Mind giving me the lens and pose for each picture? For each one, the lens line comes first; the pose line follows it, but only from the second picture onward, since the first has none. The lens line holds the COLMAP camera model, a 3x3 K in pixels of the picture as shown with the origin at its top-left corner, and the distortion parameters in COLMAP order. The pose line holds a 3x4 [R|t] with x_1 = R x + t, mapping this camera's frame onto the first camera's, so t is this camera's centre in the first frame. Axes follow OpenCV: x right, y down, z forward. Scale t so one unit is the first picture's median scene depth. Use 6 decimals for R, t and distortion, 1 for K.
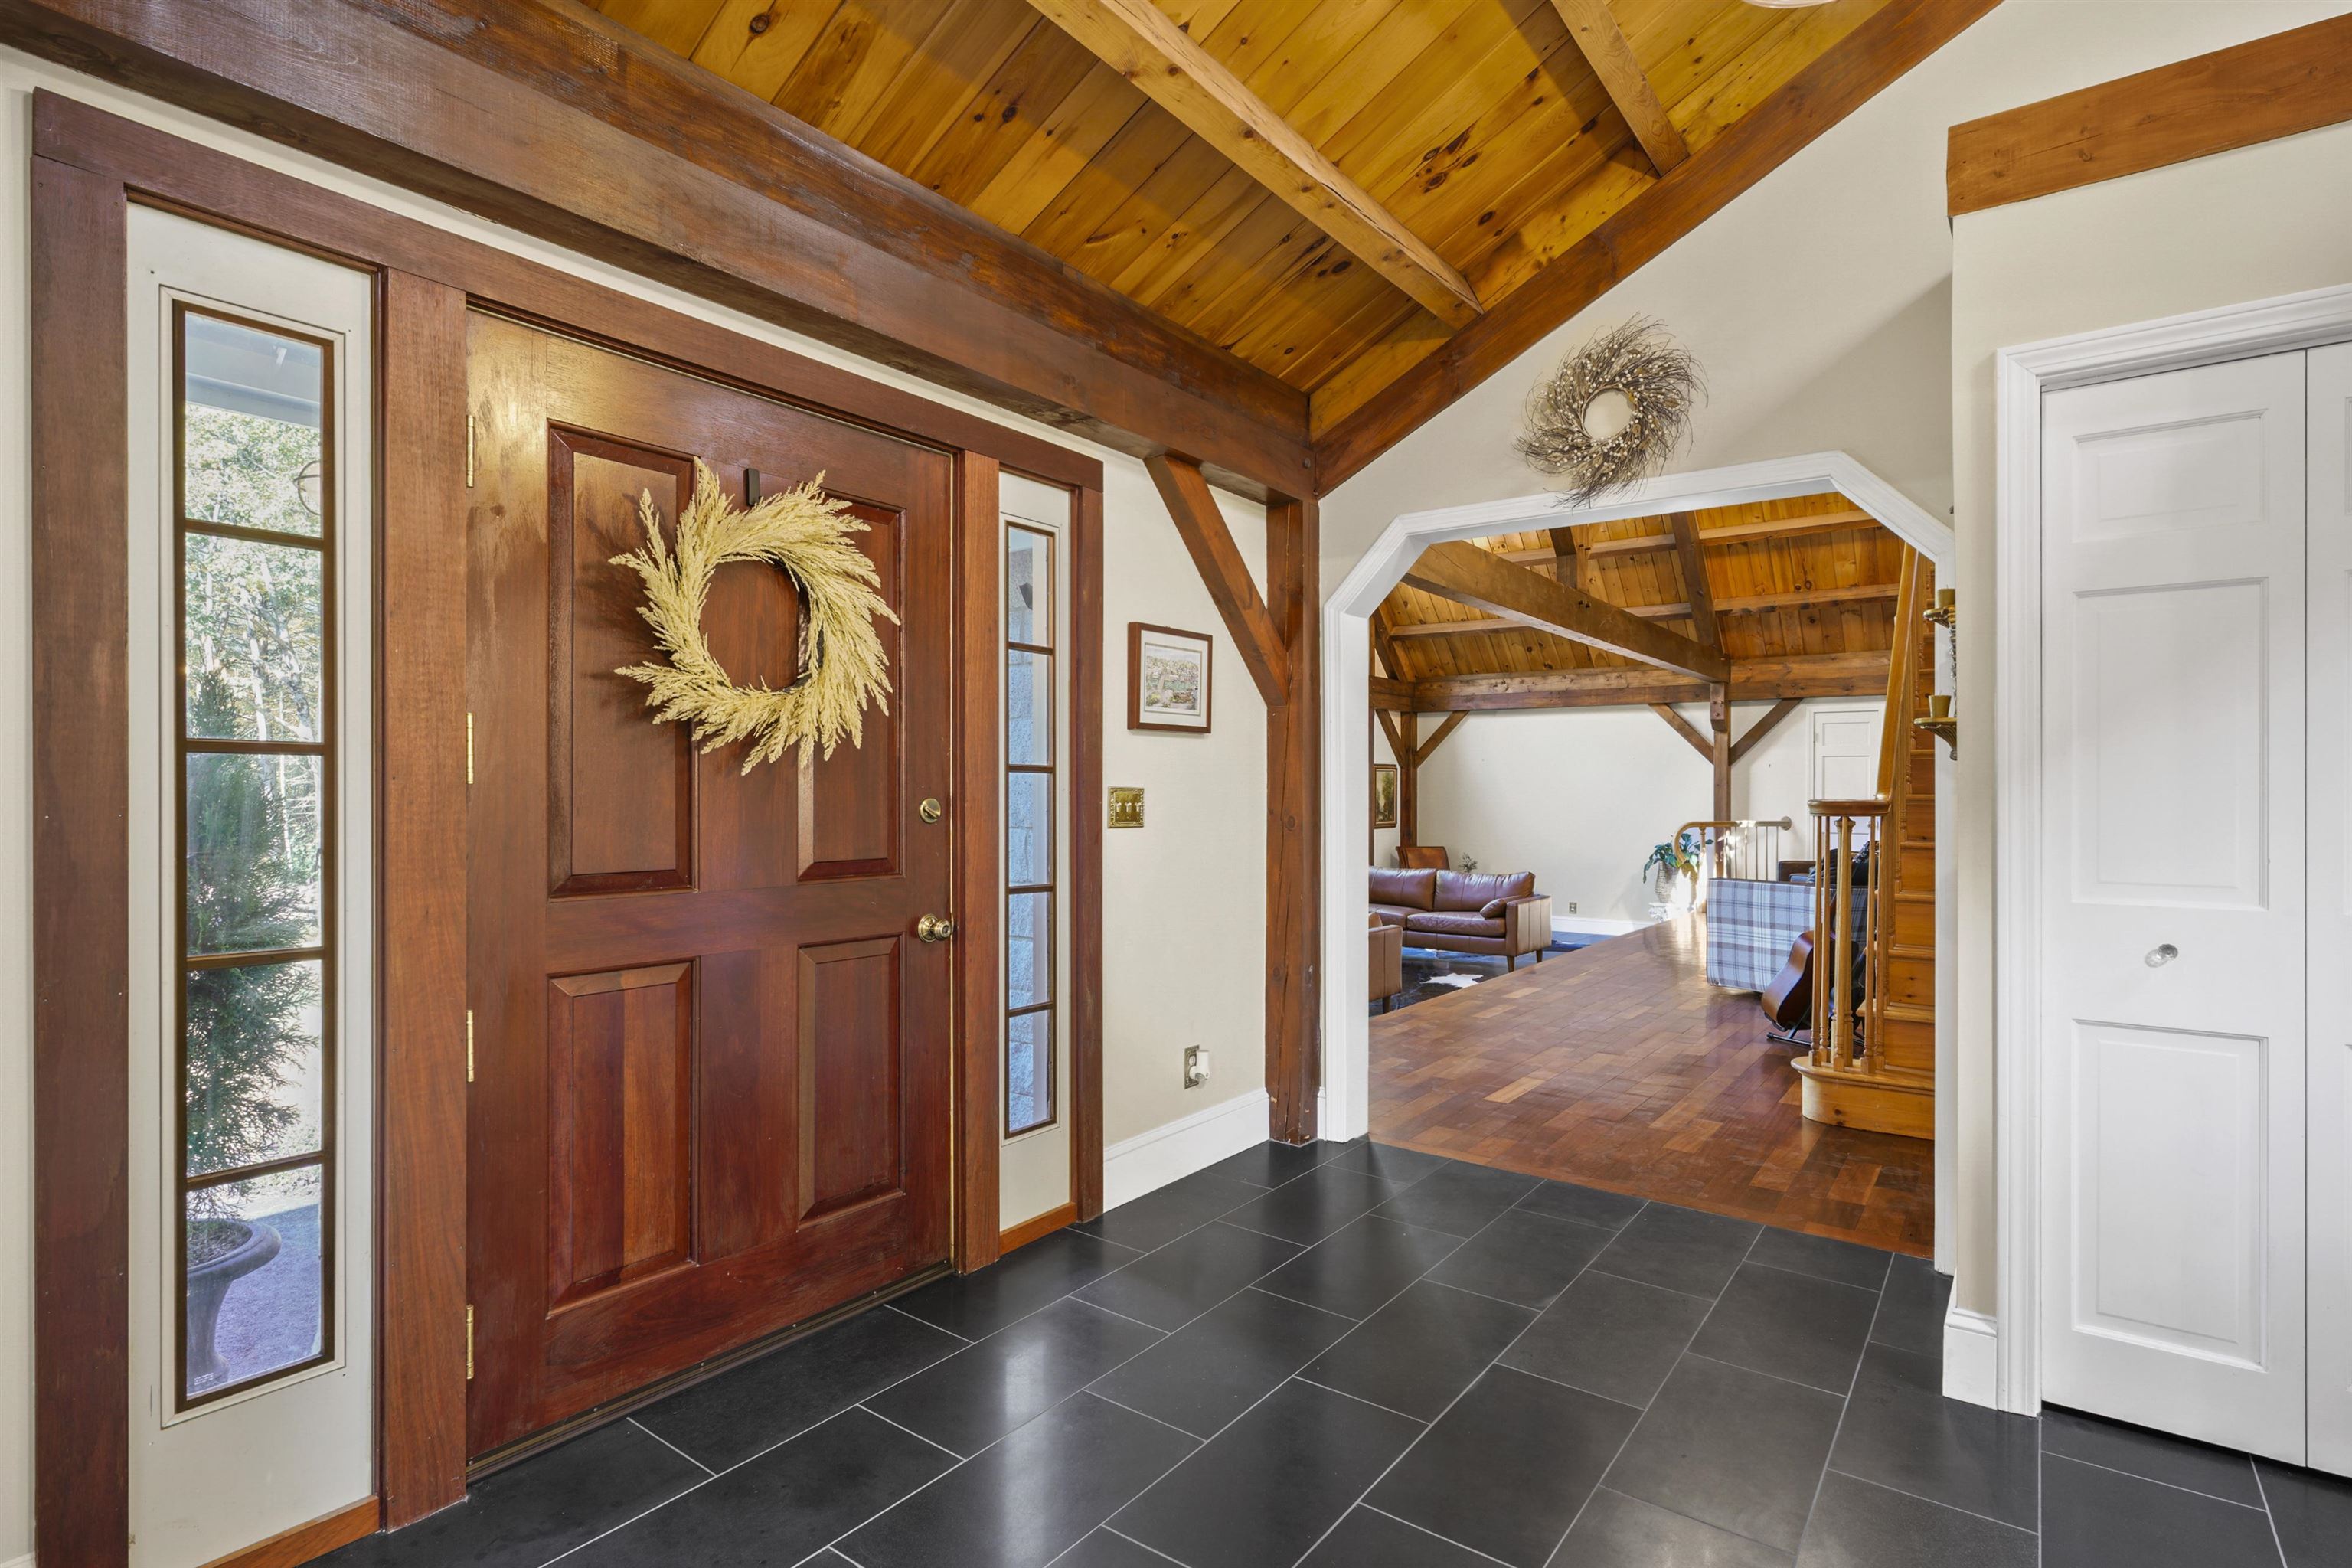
lens RADIAL K [[1163.7, 0, 1171.3], [0, 1163.7, 790.9], [0, 0, 1]] dist [0.003341, 0.000546]
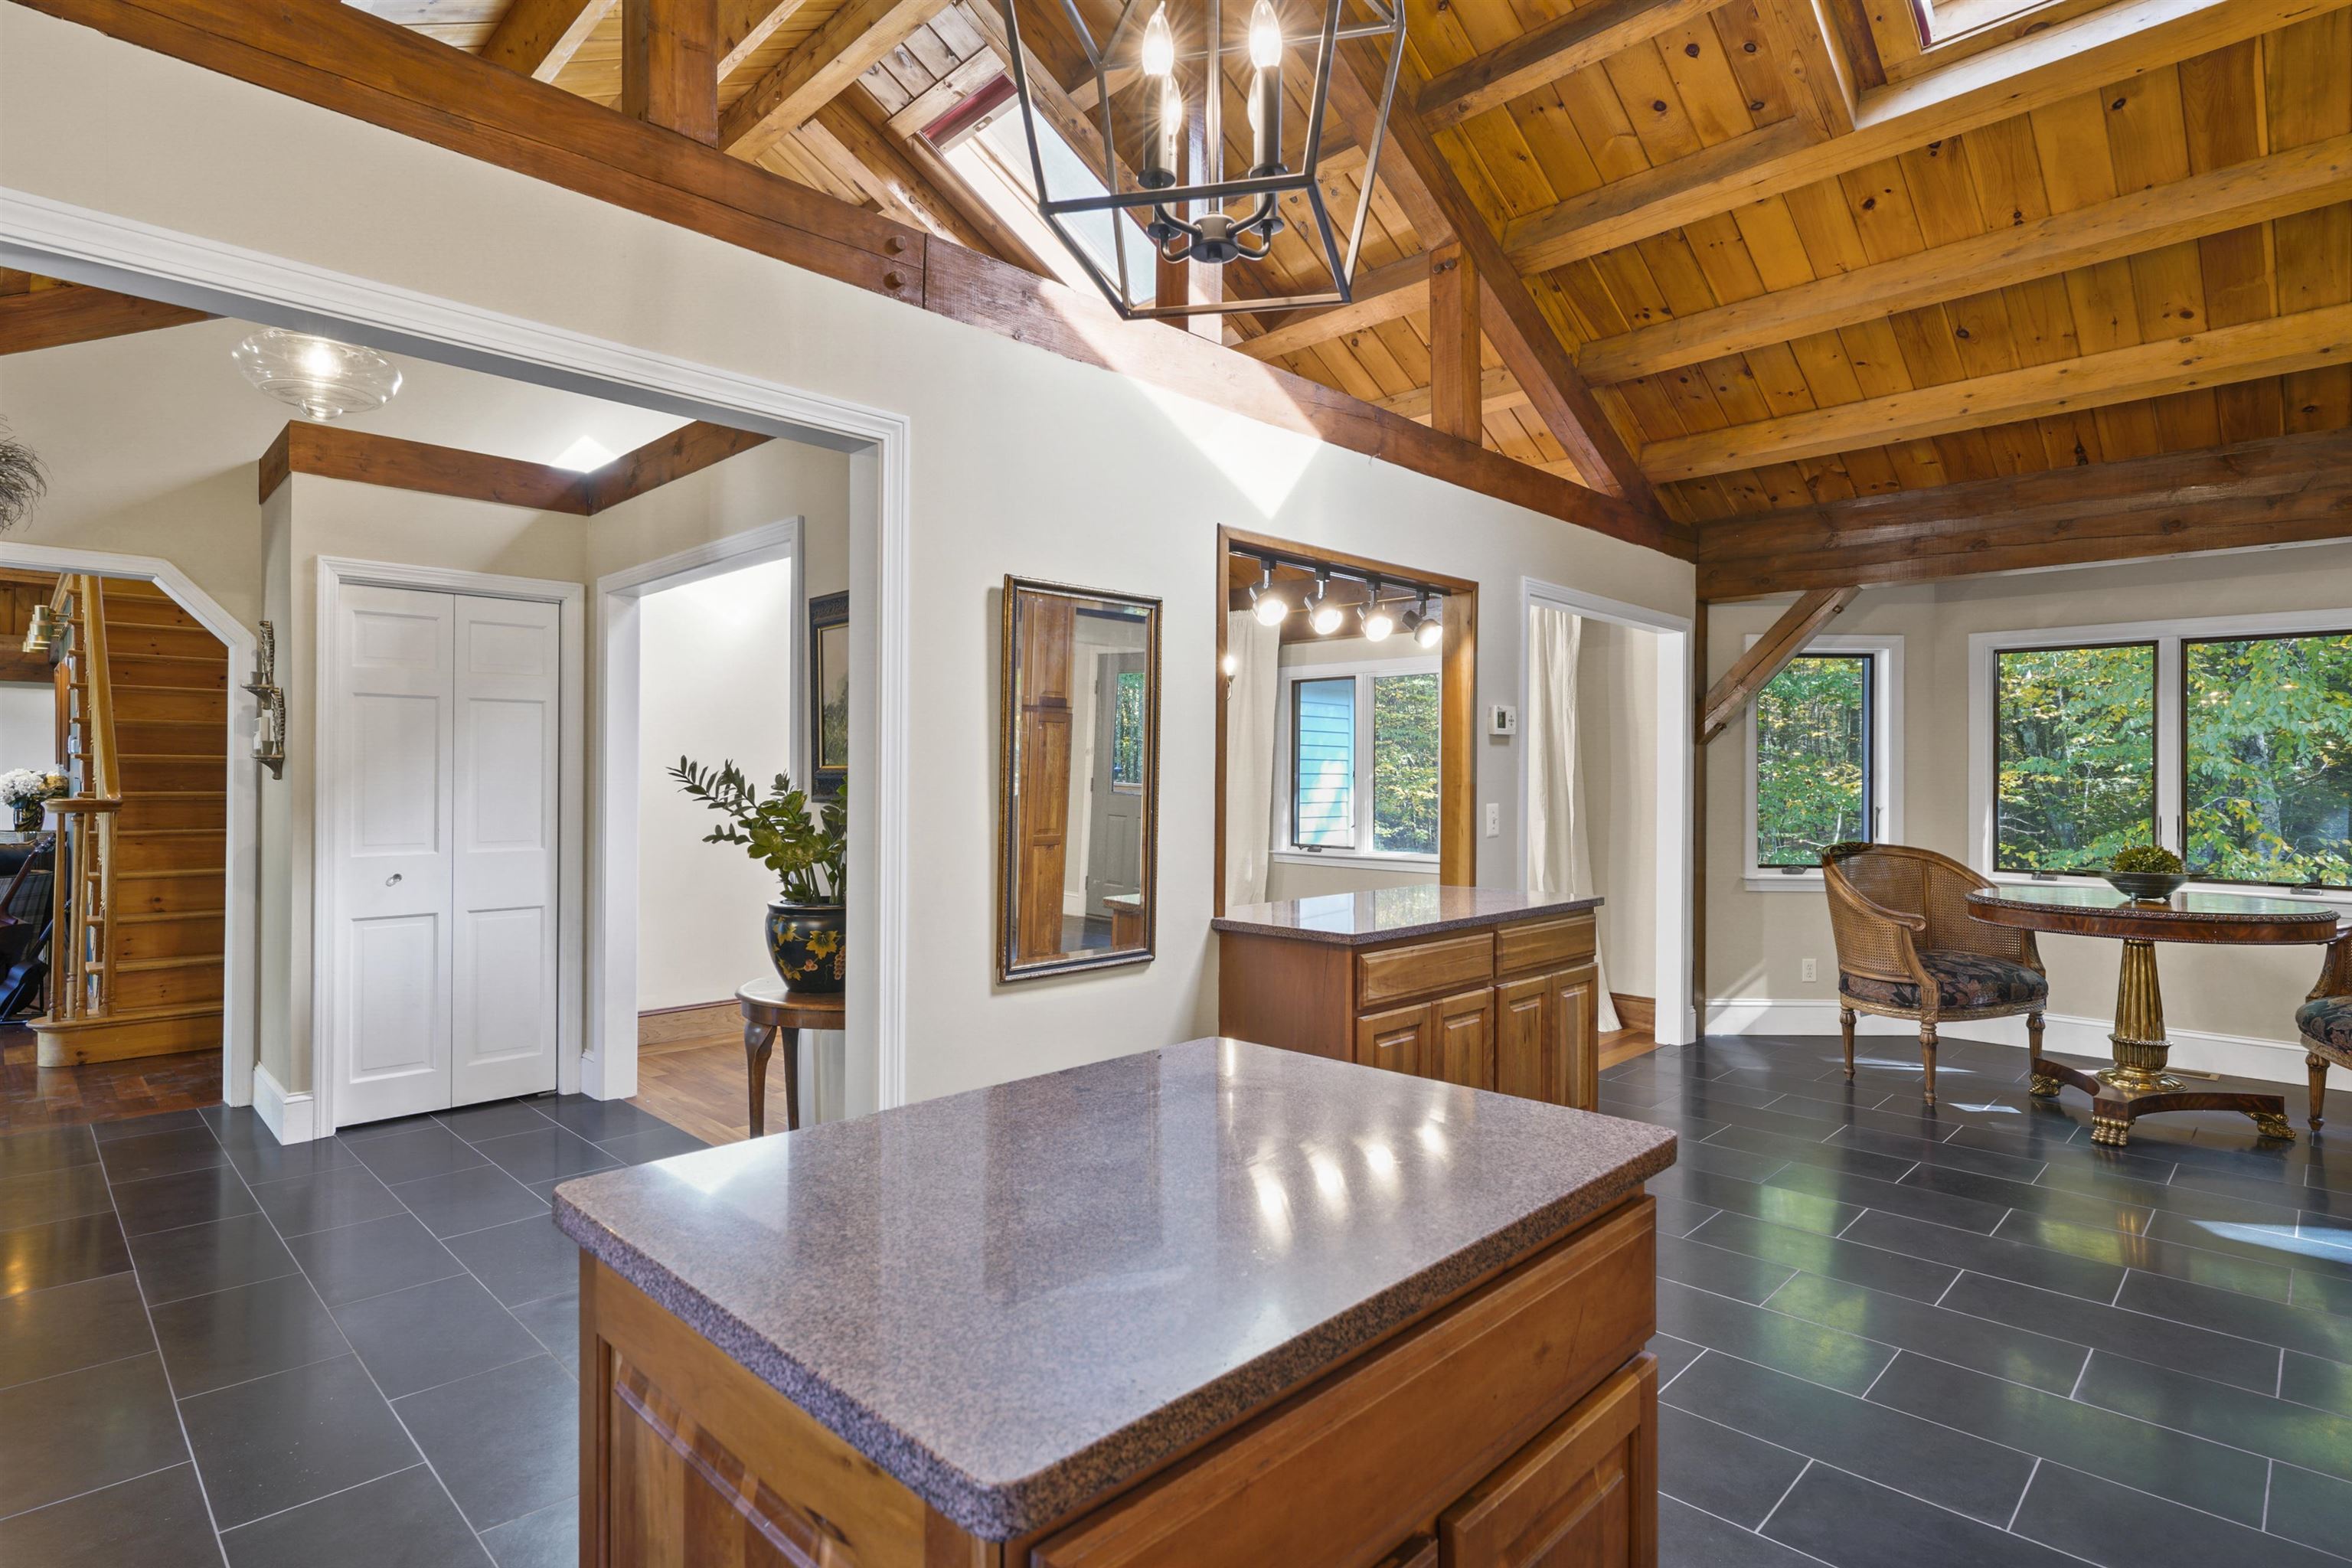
lens RADIAL K [[1163.7, 0, 1186.7], [0, 1163.7, 778.3], [0, 0, 1]] dist [0.003341, 0.000546]
pose [[0.129092, -0.000365, 0.991633, -0.650505], [-0.006751, 0.999976, 0.001247, -0.030495], [-0.991610, -0.006855, 0.129086, -0.409423]]
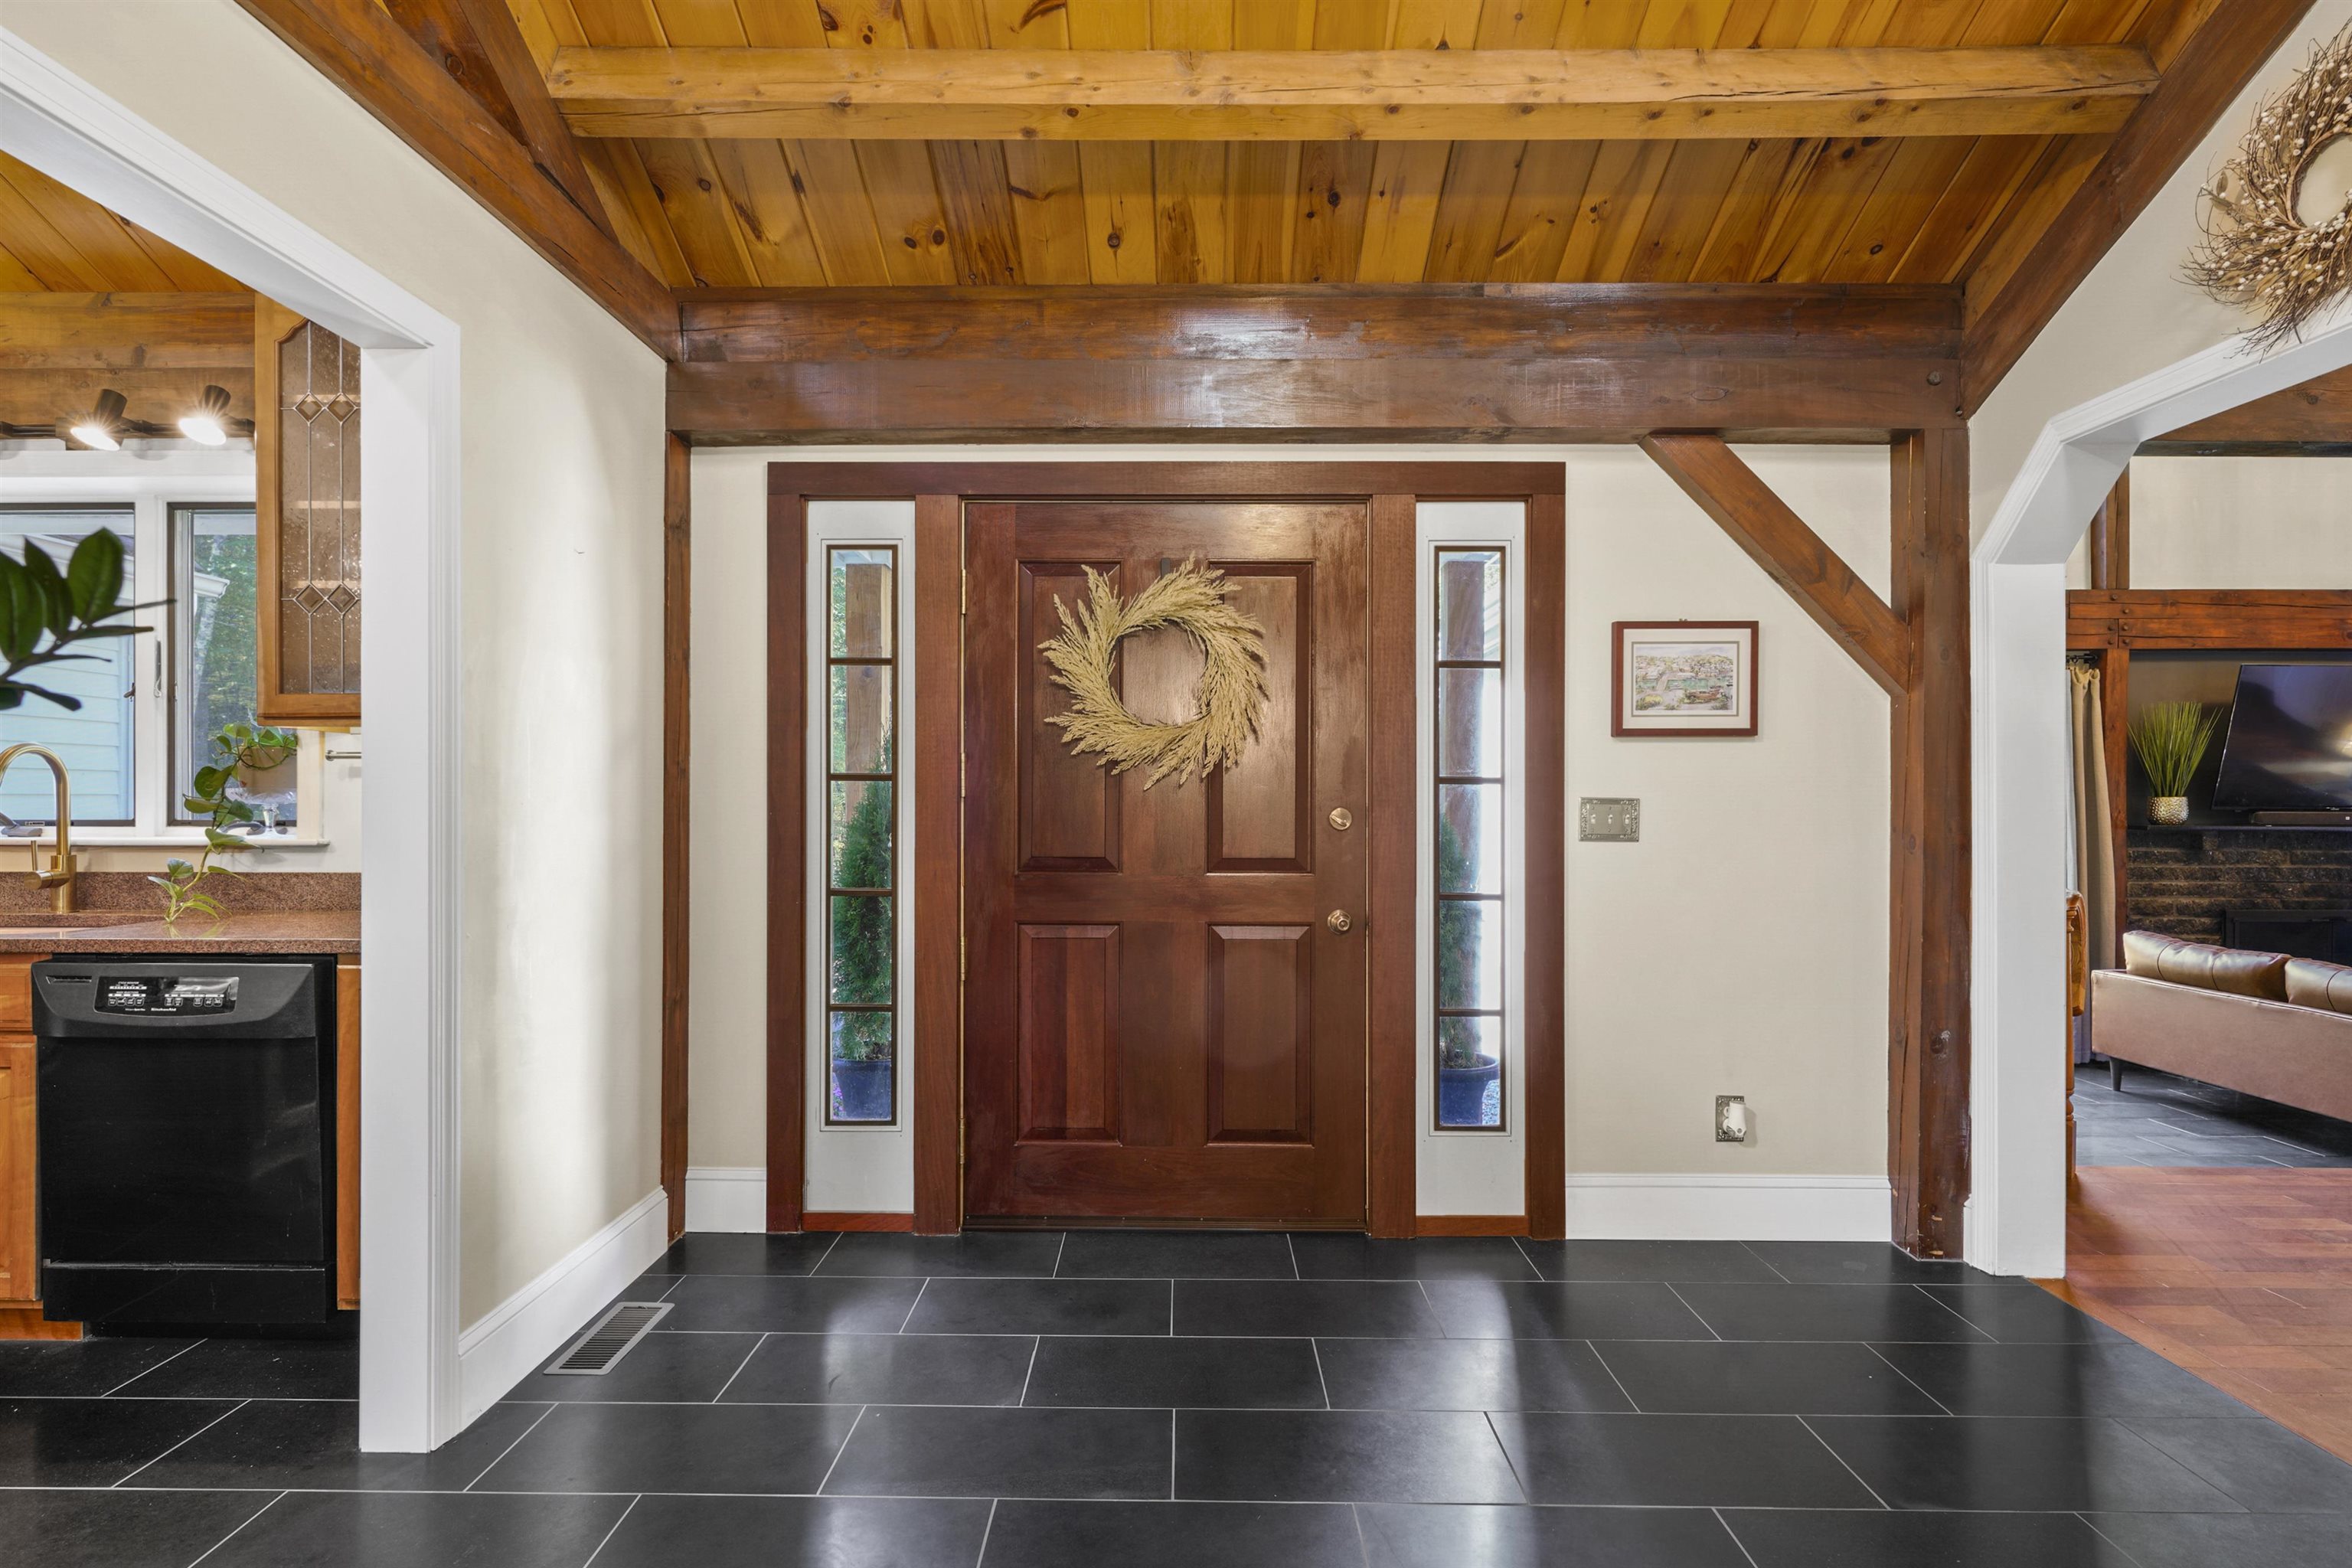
lens RADIAL K [[1163.7, 0, 1161.9], [0, 1163.7, 803.0], [0, 0, 1]] dist [0.003341, 0.000546]
pose [[0.595377, -0.000662, -0.803446, 0.536590], [-0.002518, 0.999993, -0.002690, 0.004247], [0.803442, 0.003625, 0.595371, 0.161106]]
